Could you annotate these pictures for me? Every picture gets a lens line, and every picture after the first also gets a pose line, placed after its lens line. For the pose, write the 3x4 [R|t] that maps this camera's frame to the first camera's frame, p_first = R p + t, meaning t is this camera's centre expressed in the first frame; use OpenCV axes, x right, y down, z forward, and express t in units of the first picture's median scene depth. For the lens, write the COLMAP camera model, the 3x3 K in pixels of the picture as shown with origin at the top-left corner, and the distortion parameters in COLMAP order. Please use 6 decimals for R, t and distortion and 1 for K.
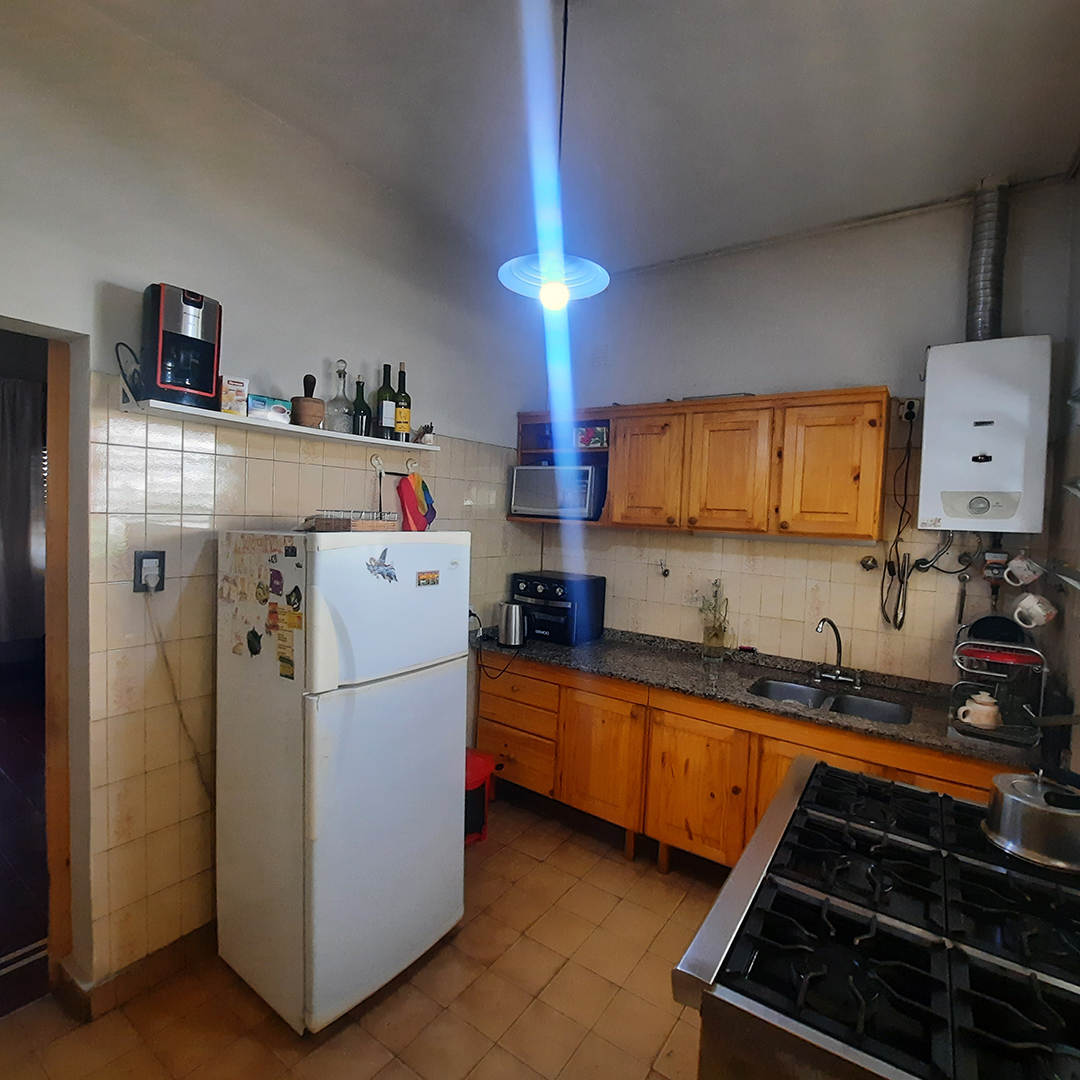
lens RADIAL K [[569.5, 0, 543.2], [0, 569.5, 530.2], [0, 0, 1]] dist [-0.014553, -0.003050]
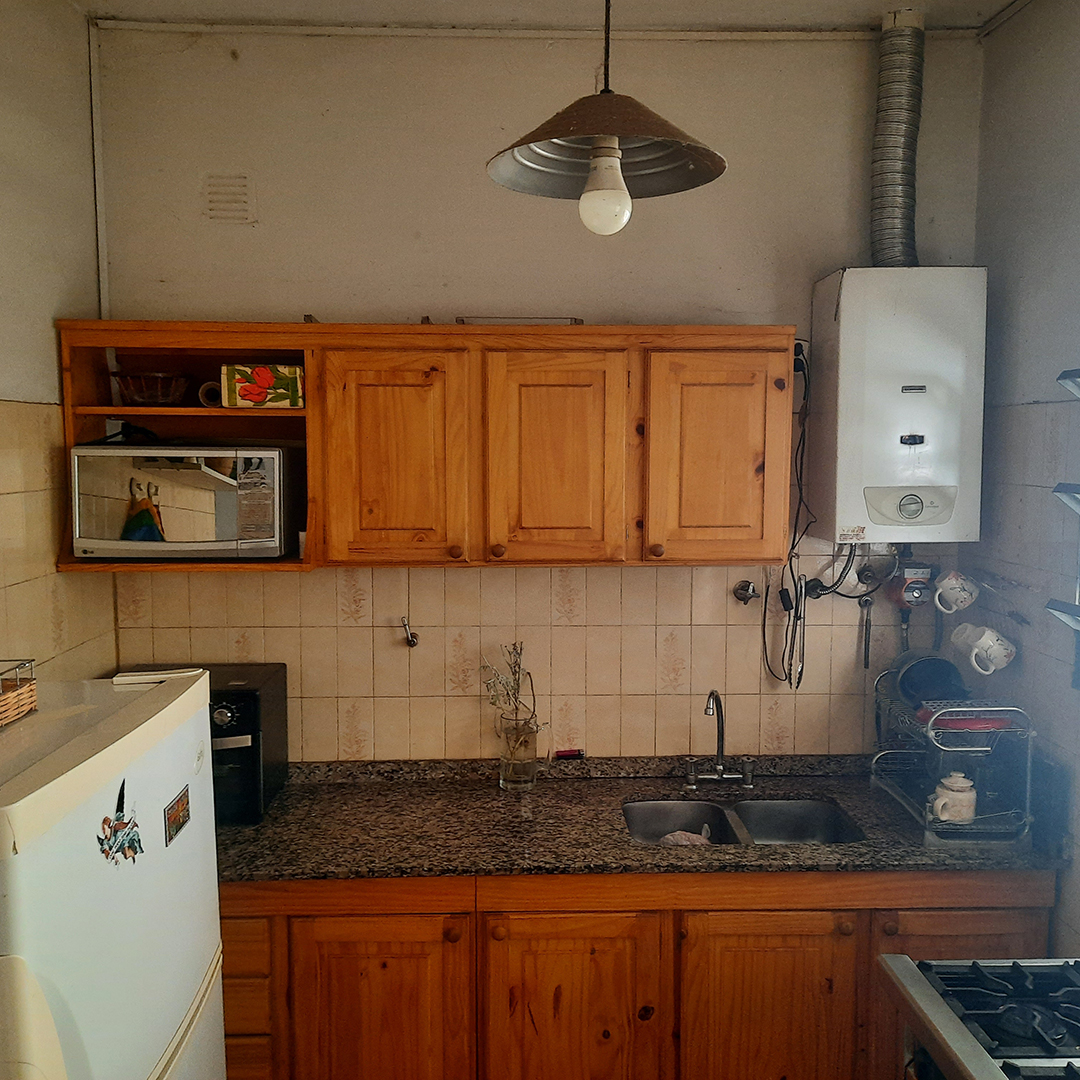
lens RADIAL K [[1047.7, 0, 544.2], [0, 1047.7, 539.3], [0, 0, 1]] dist [0.026957, 0.000000]
pose [[0.801972, -0.098228, 0.589230, -0.313998], [0.055387, 0.994366, 0.090382, -0.124489], [-0.594789, -0.039848, 0.802894, 0.184813]]
